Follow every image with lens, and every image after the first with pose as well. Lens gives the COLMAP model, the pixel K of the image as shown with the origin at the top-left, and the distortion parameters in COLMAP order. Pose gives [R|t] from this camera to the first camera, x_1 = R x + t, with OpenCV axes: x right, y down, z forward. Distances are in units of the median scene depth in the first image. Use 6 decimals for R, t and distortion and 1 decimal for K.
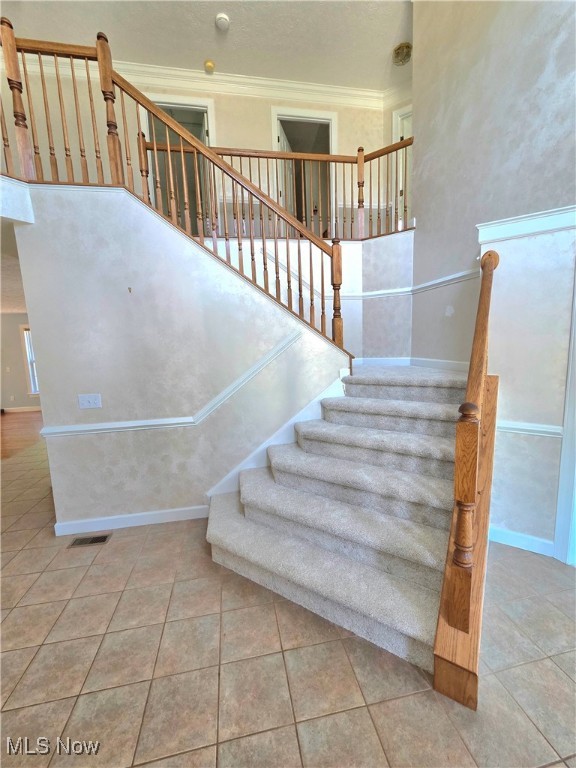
lens RADIAL K [[316.2, 0, 287.2], [0, 316.2, 387.3], [0, 0, 1]] dist [-0.000741, -0.000153]
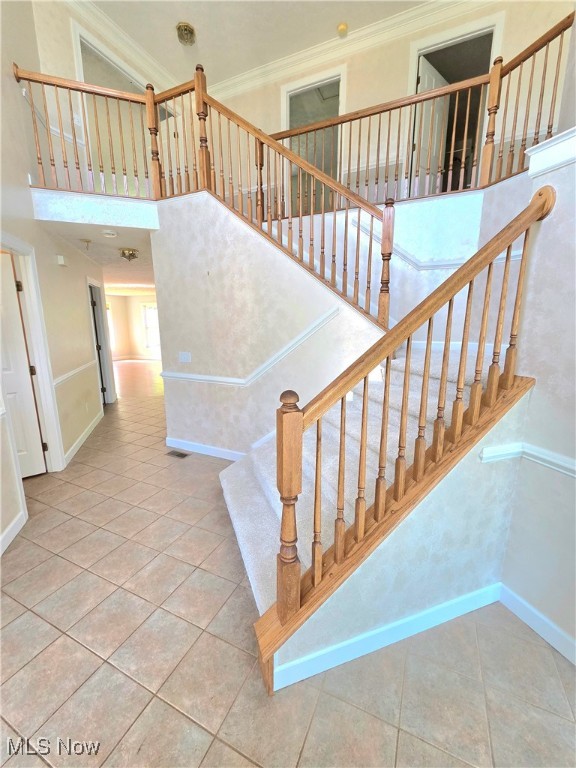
lens RADIAL K [[316.2, 0, 287.2], [0, 316.2, 387.3], [0, 0, 1]] dist [-0.000741, -0.000153]
pose [[0.809801, 0.156494, -0.565448, 0.517292], [-0.111730, 0.987267, 0.113224, -0.030929], [0.575967, -0.028511, 0.816975, 0.118453]]
